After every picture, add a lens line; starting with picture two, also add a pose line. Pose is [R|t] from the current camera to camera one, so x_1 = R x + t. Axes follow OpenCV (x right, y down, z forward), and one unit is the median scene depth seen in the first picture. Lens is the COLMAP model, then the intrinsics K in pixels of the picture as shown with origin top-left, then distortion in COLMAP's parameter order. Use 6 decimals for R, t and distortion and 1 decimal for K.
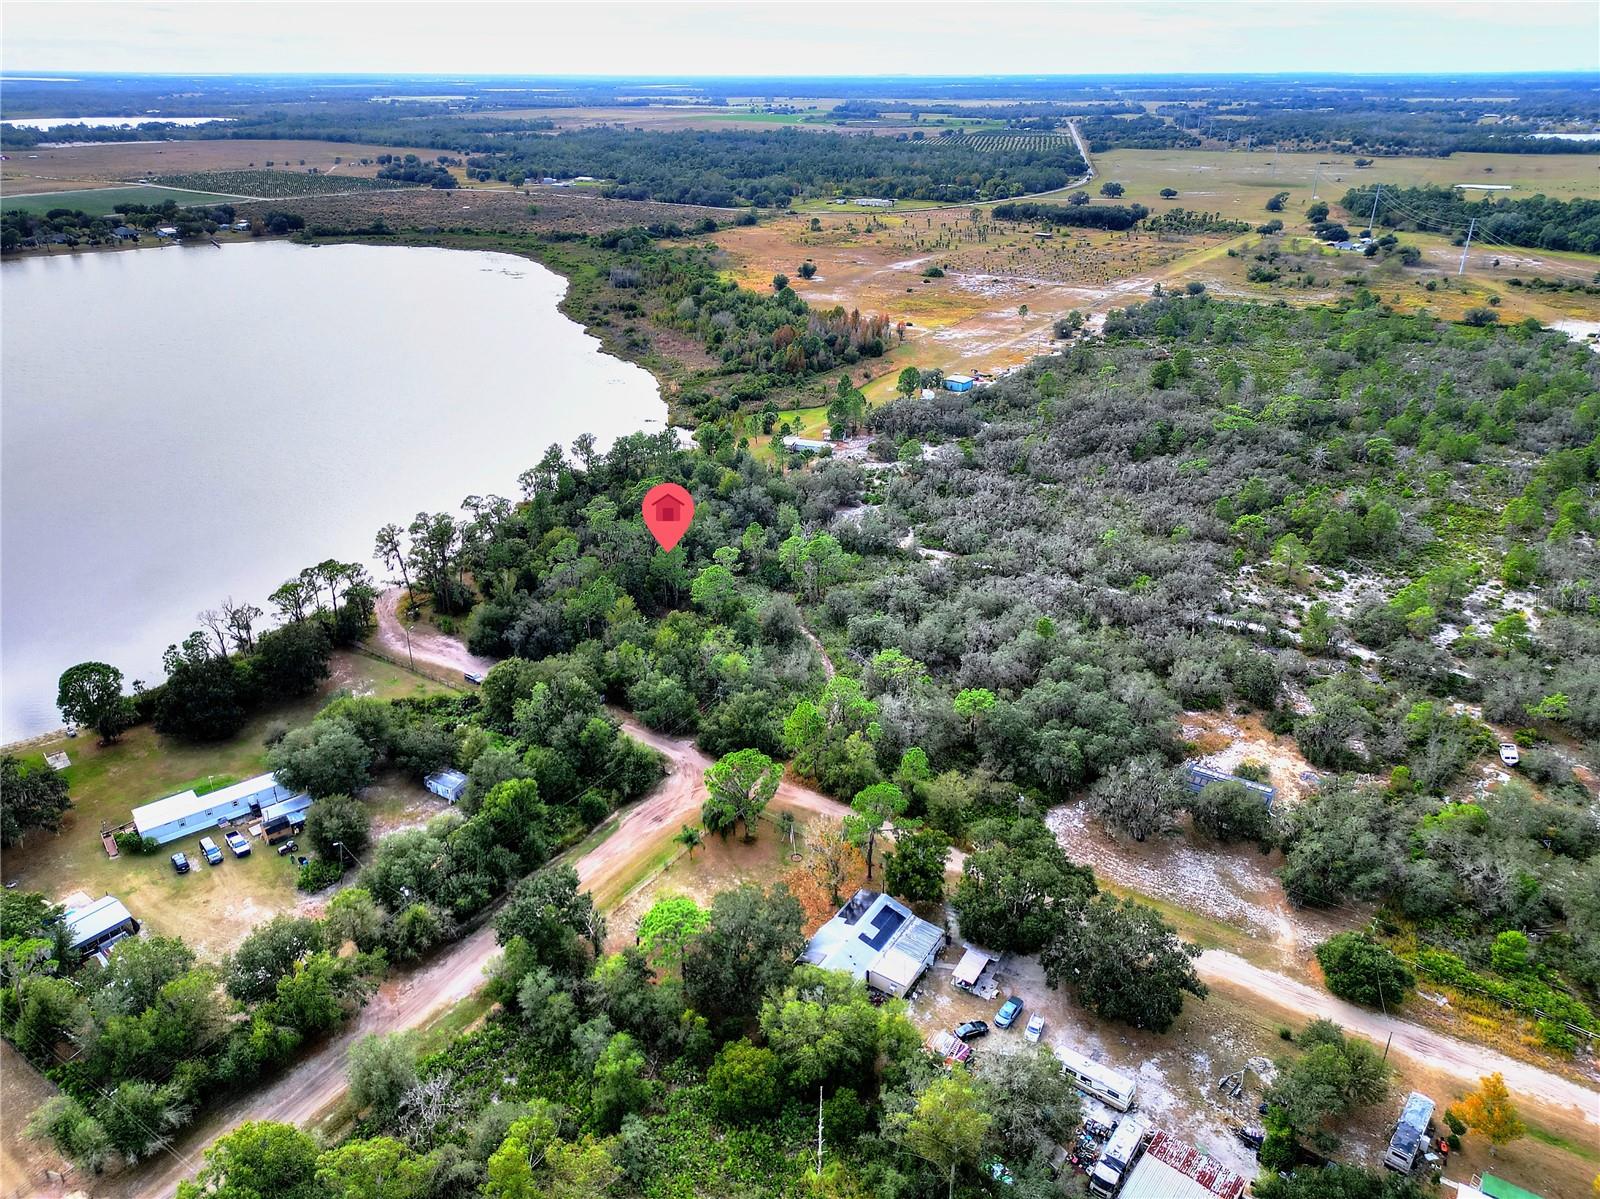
lens RADIAL K [[1114.1, 0, 800.0], [0, 1114.1, 599.5], [0, 0, 1]] dist [0.060276, -0.047931]
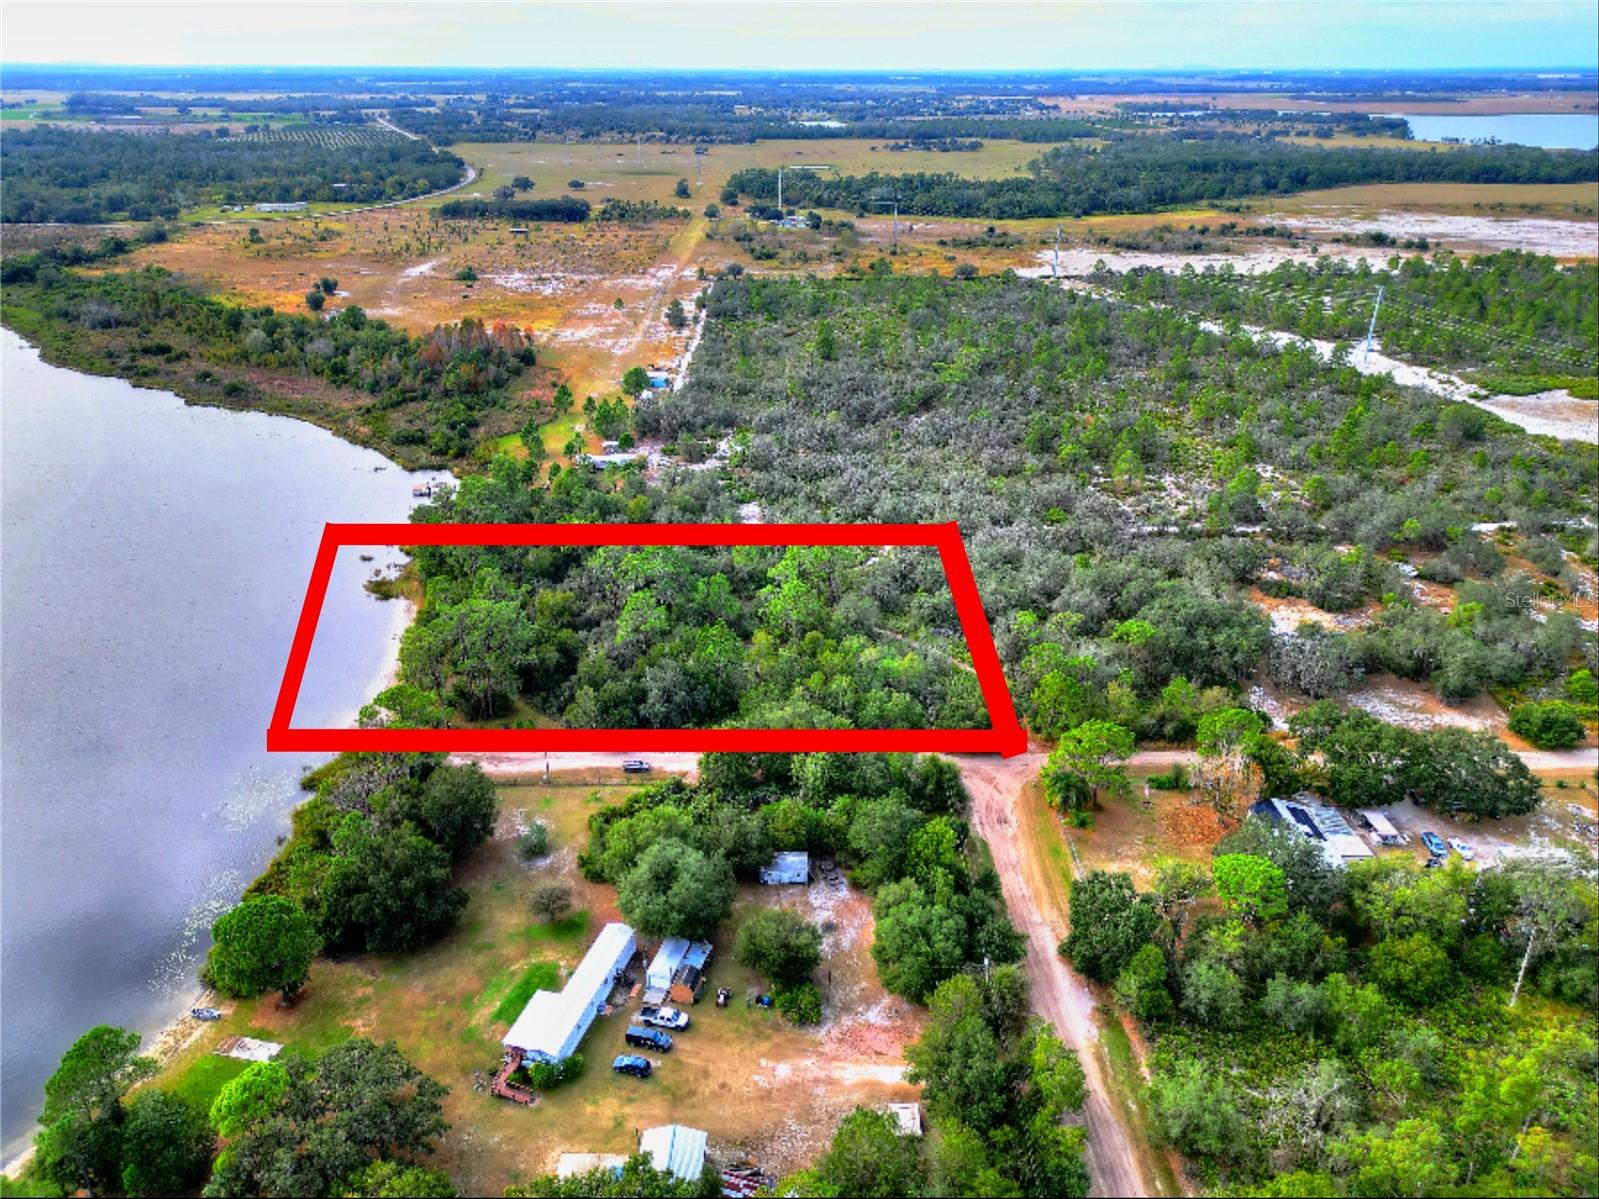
lens RADIAL K [[1113.4, 0, 799.5], [0, 1113.4, 599.5], [0, 0, 1]] dist [0.060276, -0.047931]
pose [[0.824492, -0.241879, 0.511574, -0.138163], [0.239088, 0.968289, 0.072487, -0.020315], [-0.512884, 0.062546, 0.856176, 0.043118]]
